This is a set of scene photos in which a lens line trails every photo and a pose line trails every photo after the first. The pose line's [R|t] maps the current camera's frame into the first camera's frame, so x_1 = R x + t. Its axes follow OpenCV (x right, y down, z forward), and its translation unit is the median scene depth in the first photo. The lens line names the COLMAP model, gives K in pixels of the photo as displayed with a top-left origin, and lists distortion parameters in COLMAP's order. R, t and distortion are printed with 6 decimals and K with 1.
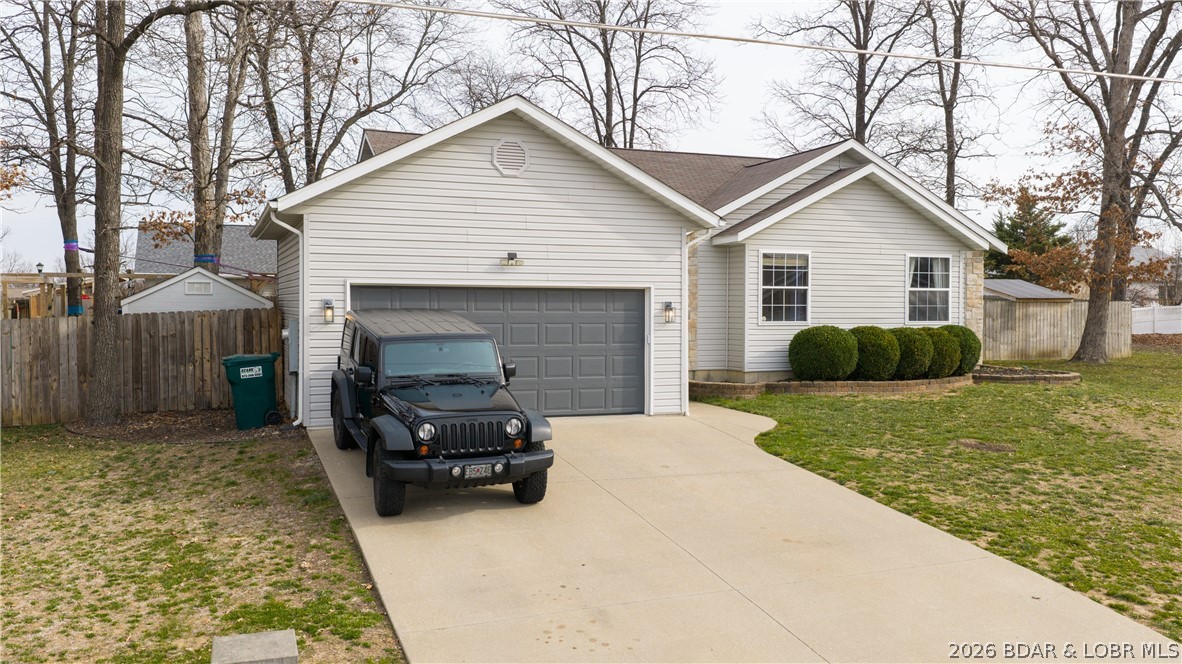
lens RADIAL K [[972.7, 0, 591.0], [0, 972.7, 332.0], [0, 0, 1]] dist [0.033050, -0.068902]
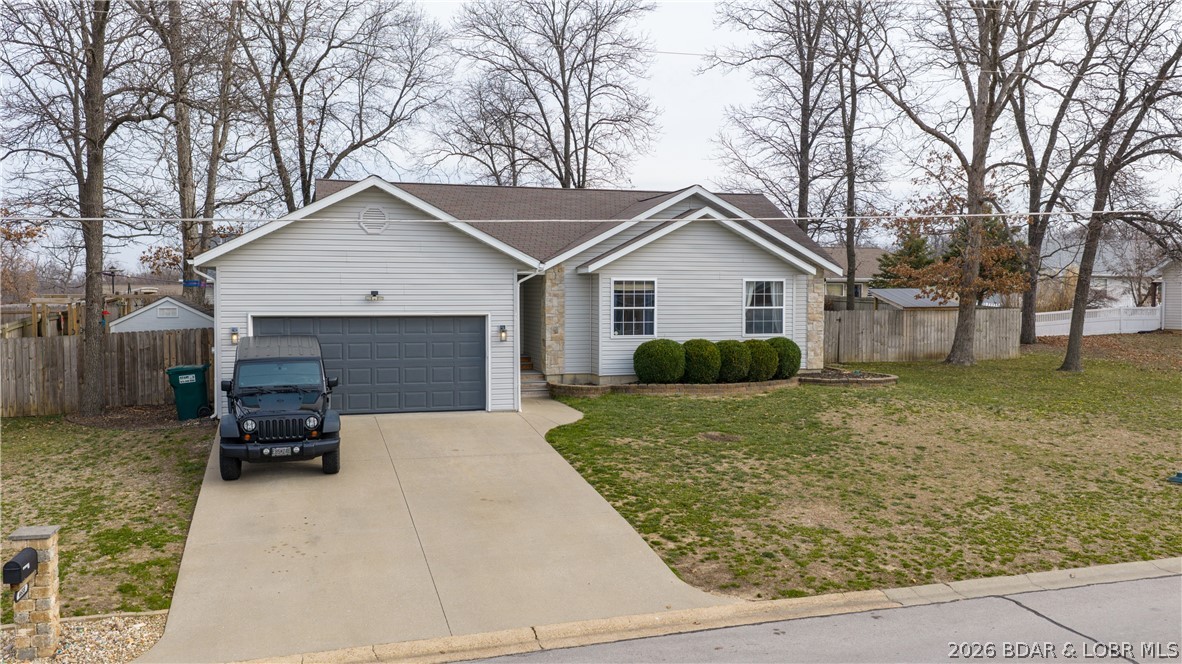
lens RADIAL K [[972.7, 0, 591.0], [0, 972.7, 332.0], [0, 0, 1]] dist [0.033050, -0.068902]
pose [[0.996370, 0.000827, -0.085119, 0.283348], [0.000448, 0.999888, 0.014966, -0.038062], [0.085122, -0.014950, 0.996258, -0.272518]]
